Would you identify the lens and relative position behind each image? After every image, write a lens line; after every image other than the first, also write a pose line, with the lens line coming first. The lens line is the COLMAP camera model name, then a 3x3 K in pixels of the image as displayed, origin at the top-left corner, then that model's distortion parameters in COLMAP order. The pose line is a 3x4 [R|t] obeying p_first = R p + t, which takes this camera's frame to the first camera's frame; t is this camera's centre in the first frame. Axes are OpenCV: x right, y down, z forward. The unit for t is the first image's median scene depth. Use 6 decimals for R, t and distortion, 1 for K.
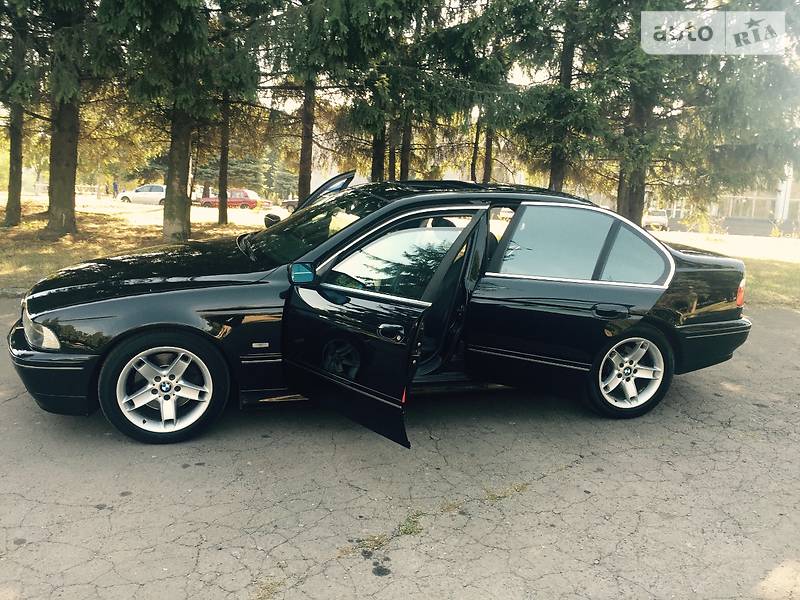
lens RADIAL K [[682.9, 0, 406.0], [0, 682.9, 304.1], [0, 0, 1]] dist [0.077397, -0.117345]
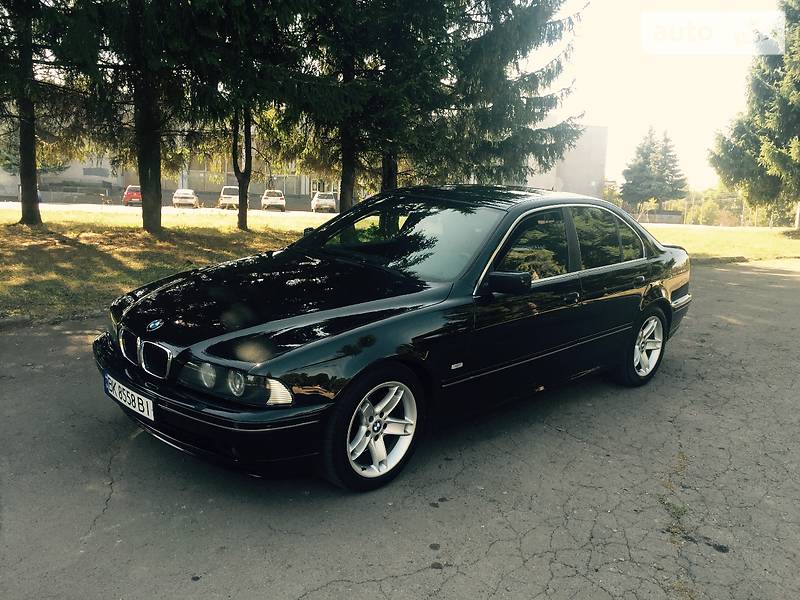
lens RADIAL K [[682.9, 0, 400.3], [0, 682.9, 291.6], [0, 0, 1]] dist [0.077397, -0.117345]
pose [[0.877964, -0.092296, 0.469745, -0.731439], [0.088897, 0.995605, 0.029466, -0.081601], [-0.470400, 0.015889, 0.882310, 0.180366]]
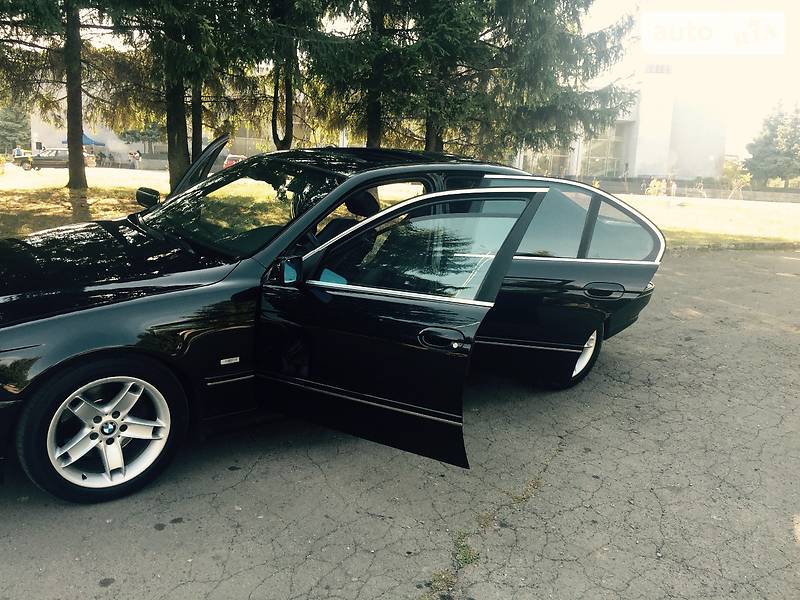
lens RADIAL K [[682.9, 0, 401.1], [0, 682.9, 304.8], [0, 0, 1]] dist [0.077397, -0.117345]
pose [[0.941540, -0.077686, 0.327821, -0.283211], [0.055687, 0.995553, 0.075983, -0.056957], [-0.332266, -0.053286, 0.941679, 0.173334]]
